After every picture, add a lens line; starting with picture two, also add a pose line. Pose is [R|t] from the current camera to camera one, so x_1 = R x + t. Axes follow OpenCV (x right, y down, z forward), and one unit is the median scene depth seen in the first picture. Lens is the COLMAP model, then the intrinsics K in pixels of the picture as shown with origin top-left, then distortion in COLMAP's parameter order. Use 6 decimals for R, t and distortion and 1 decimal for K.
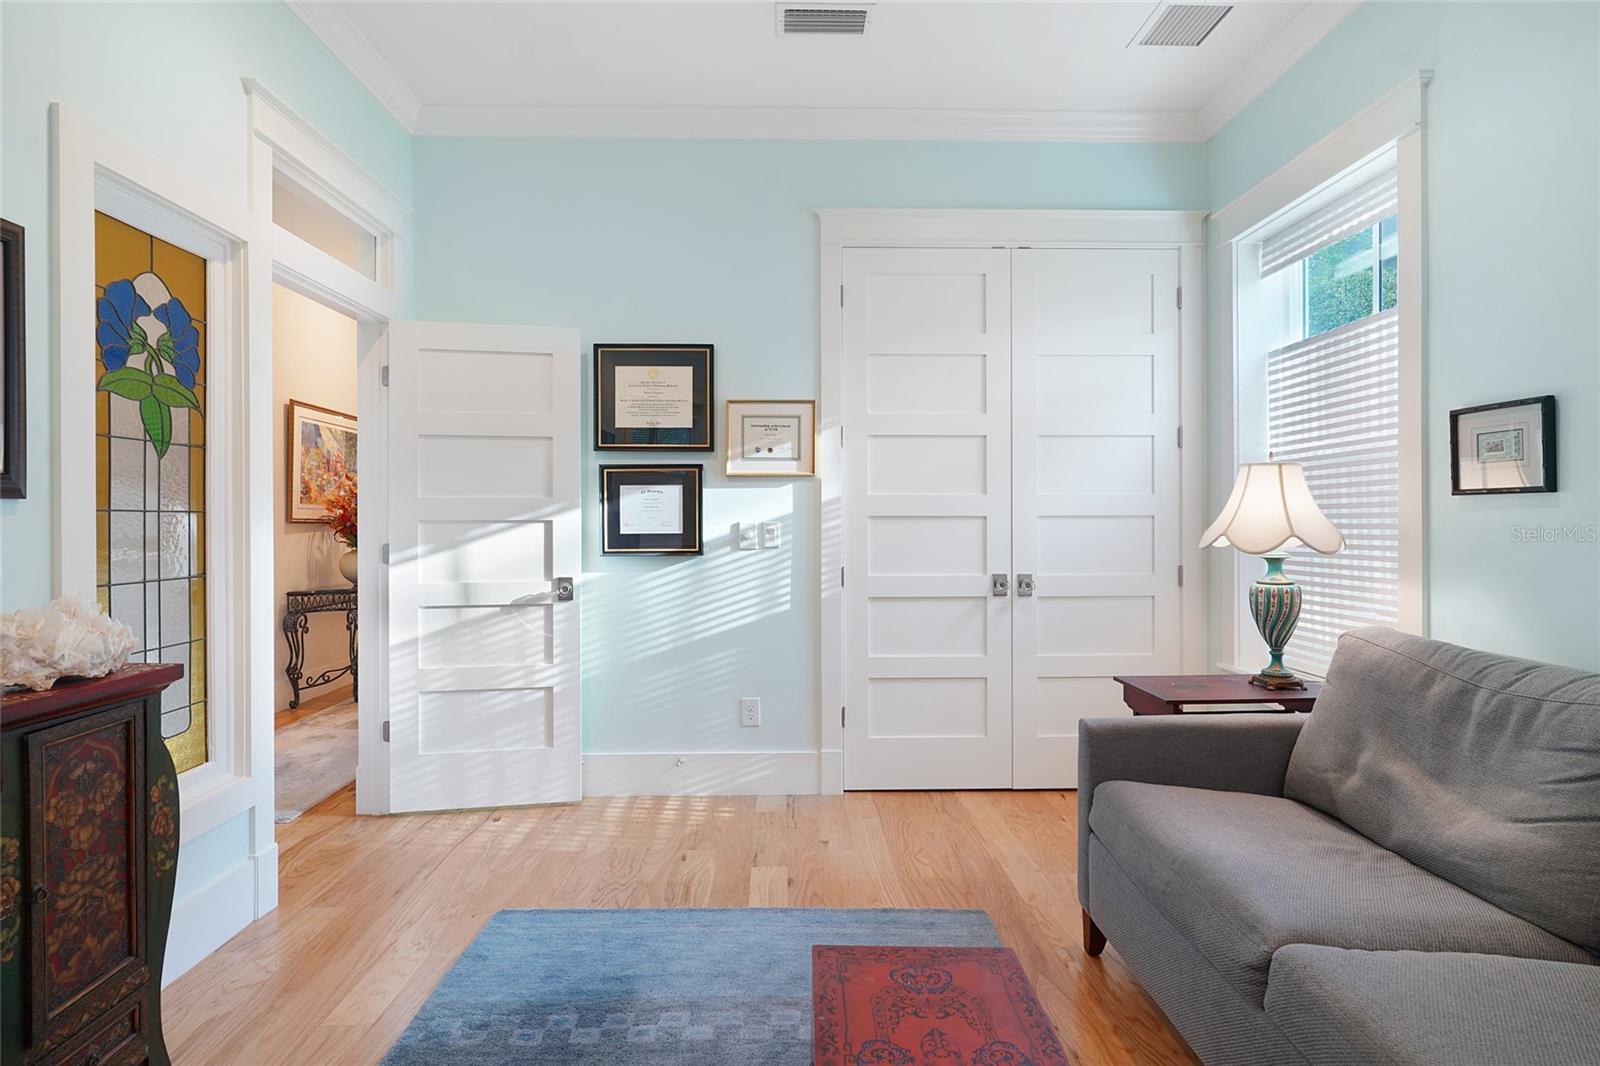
lens RADIAL K [[787.8, 0, 806.5], [0, 787.8, 516.5], [0, 0, 1]] dist [-0.008476, 0.005628]
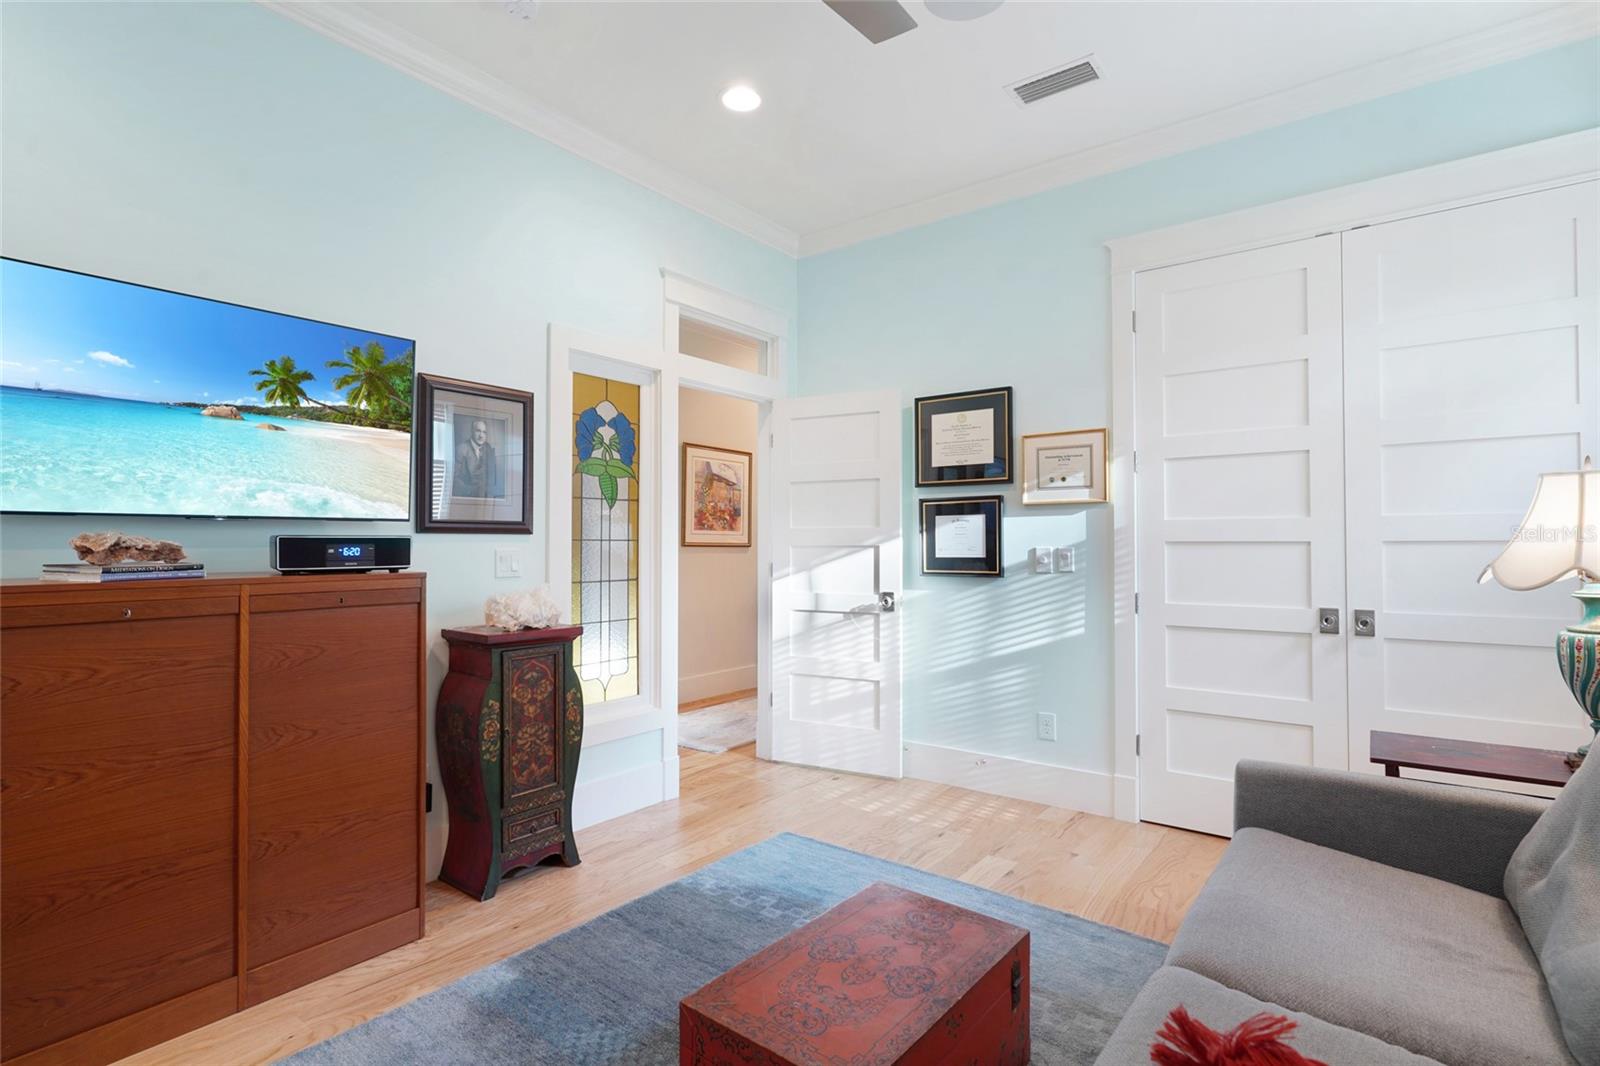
lens RADIAL K [[787.8, 0, 803.5], [0, 787.8, 525.9], [0, 0, 1]] dist [-0.008476, 0.005628]
pose [[0.779967, -0.014552, -0.625651, 0.417084], [0.001748, 0.999776, -0.021075, -0.000992], [0.625818, 0.015344, 0.779818, -0.046306]]
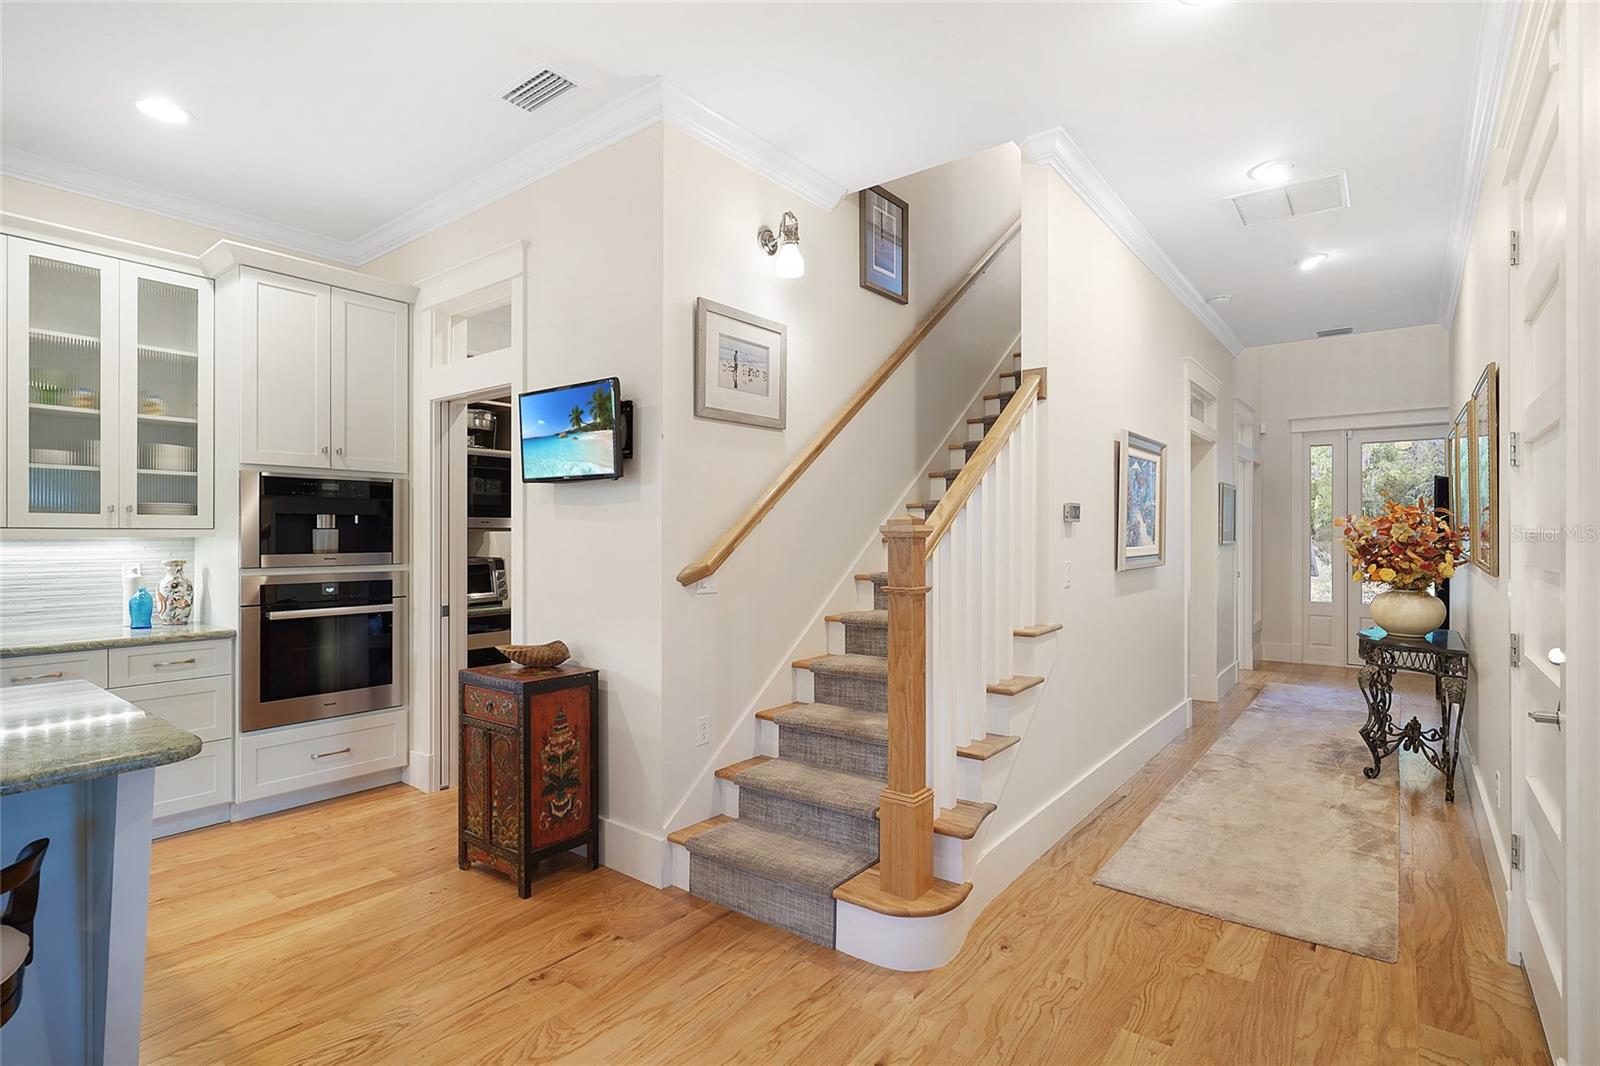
lens RADIAL K [[782.1, 0, 785.5], [0, 782.1, 536.3], [0, 0, 1]] dist [-0.004361, 0.003346]
pose [[-0.634301, -0.009972, -0.773022, 0.602316], [-0.012154, 0.999922, -0.002926, 0.113364], [0.772991, 0.007539, -0.634372, 1.825839]]
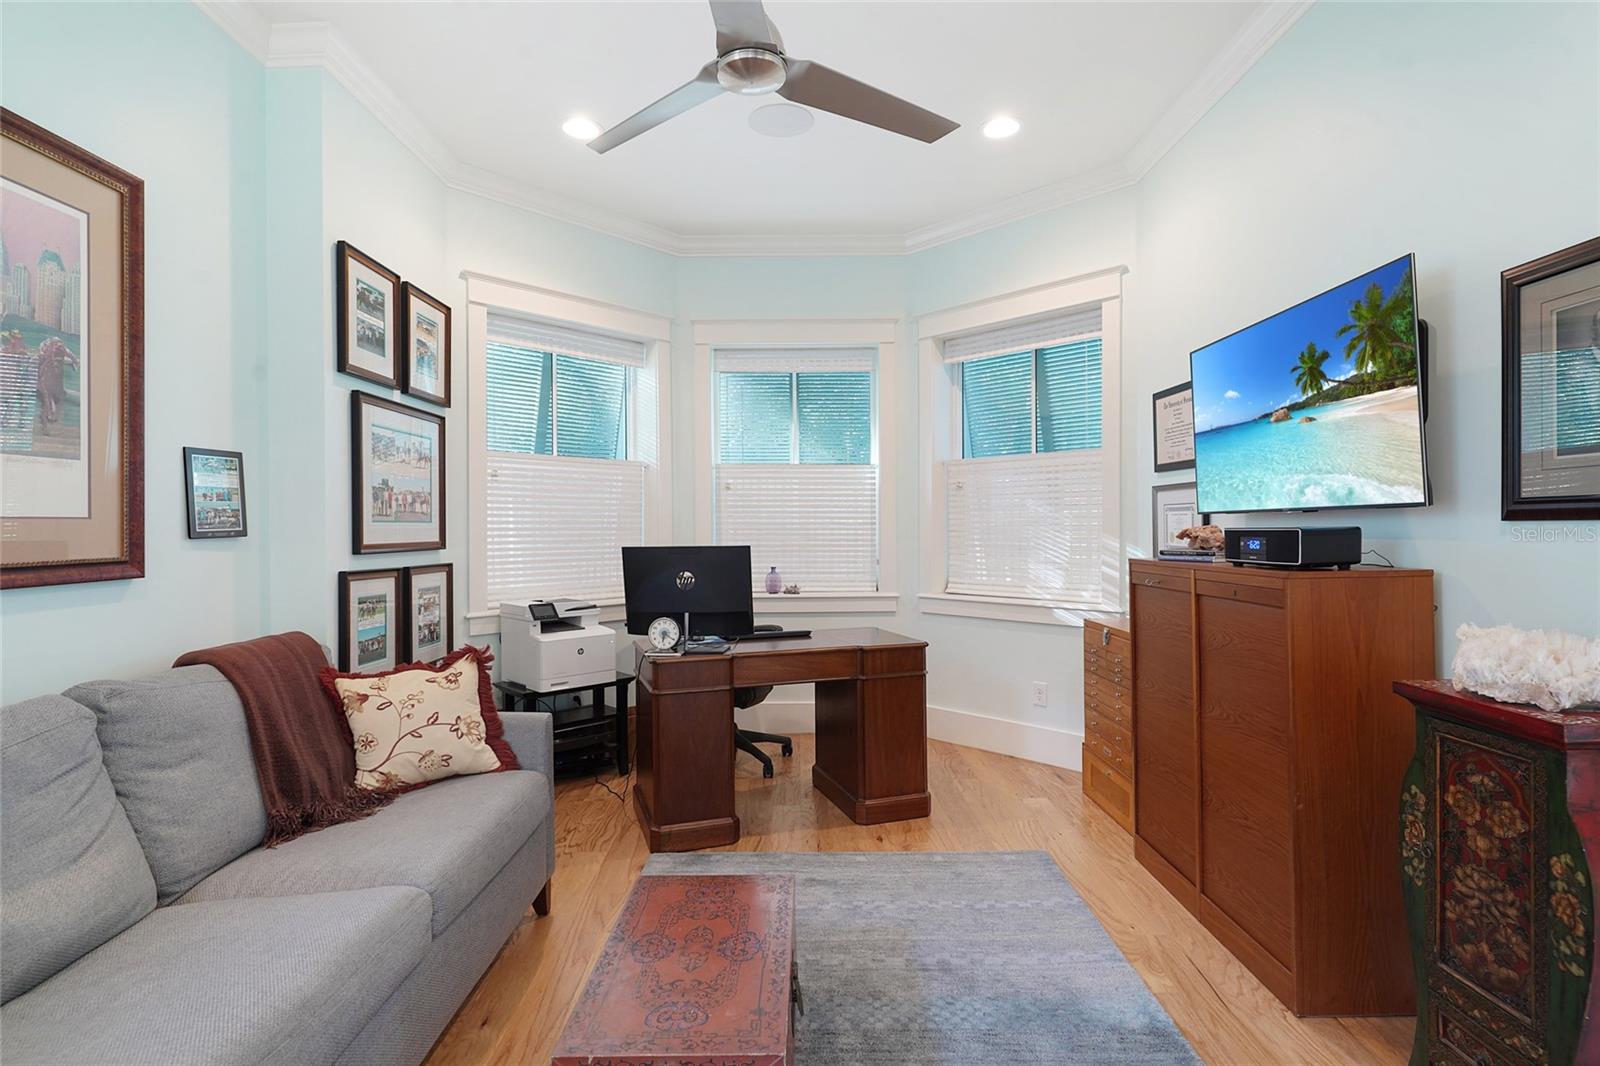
lens RADIAL K [[787.8, 0, 797.7], [0, 787.8, 531.2], [0, 0, 1]] dist [-0.008476, 0.005628]
pose [[-0.999797, 0.001495, 0.020069, -0.012392], [0.001576, 0.999991, 0.004062, -0.009775], [-0.020063, 0.004093, -0.999790, 1.067496]]
